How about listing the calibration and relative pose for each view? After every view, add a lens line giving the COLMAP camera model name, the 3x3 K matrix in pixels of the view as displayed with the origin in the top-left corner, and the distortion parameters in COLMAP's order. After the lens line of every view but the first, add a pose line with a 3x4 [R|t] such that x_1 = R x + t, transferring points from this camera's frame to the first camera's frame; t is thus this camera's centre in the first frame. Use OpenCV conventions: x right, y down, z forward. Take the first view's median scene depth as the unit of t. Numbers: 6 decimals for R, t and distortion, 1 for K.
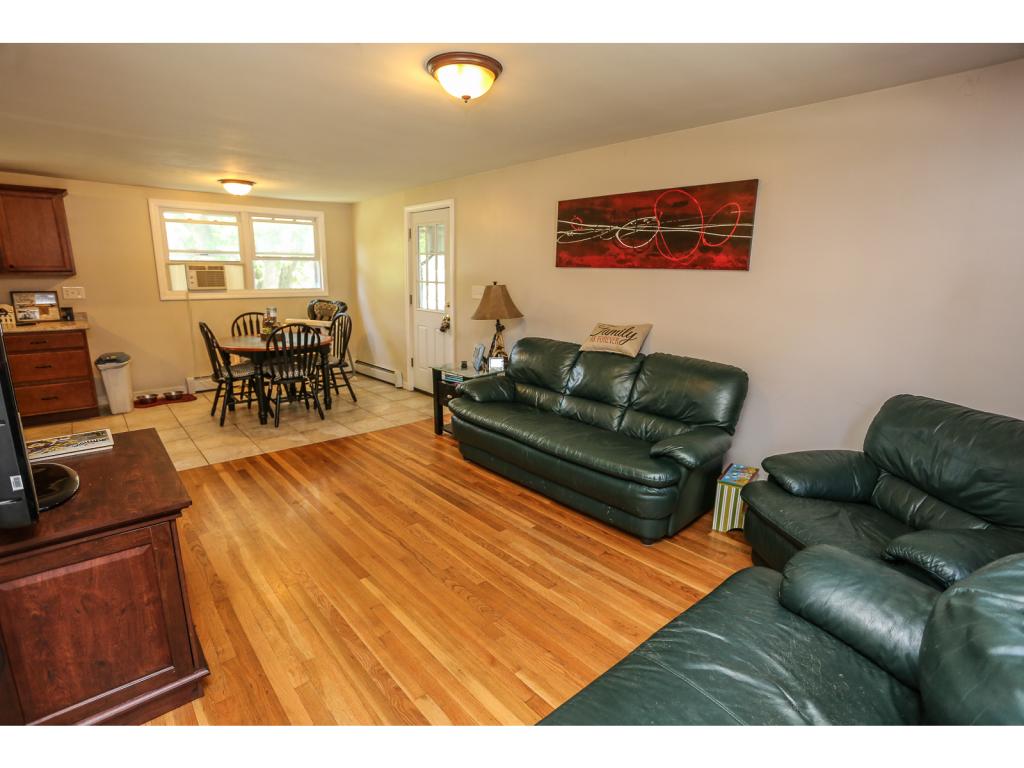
lens RADIAL K [[507.3, 0, 512.0], [0, 507.3, 384.0], [0, 0, 1]] dist [-0.005391, 0.000287]
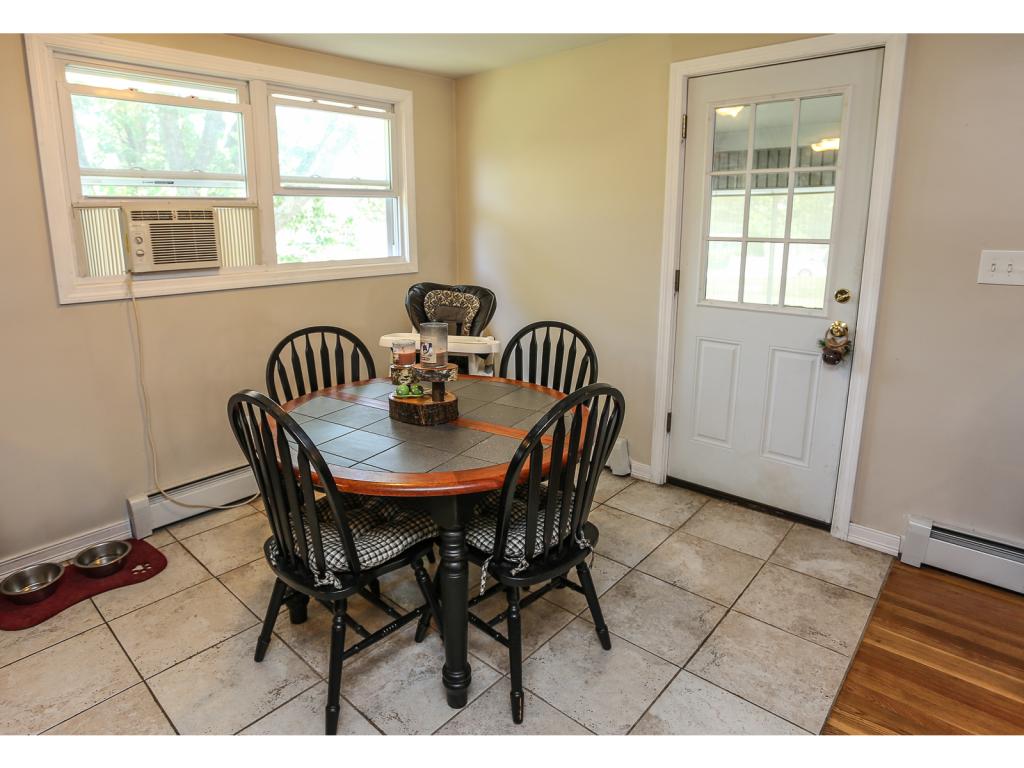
lens RADIAL K [[597.4, 0, 483.4], [0, 597.4, 334.1], [0, 0, 1]] dist [-0.015240, -0.000716]
pose [[0.992912, -0.040634, 0.111692, -0.445430], [0.043832, 0.998692, -0.026331, -0.121534], [-0.110476, 0.031040, 0.993394, 0.548849]]
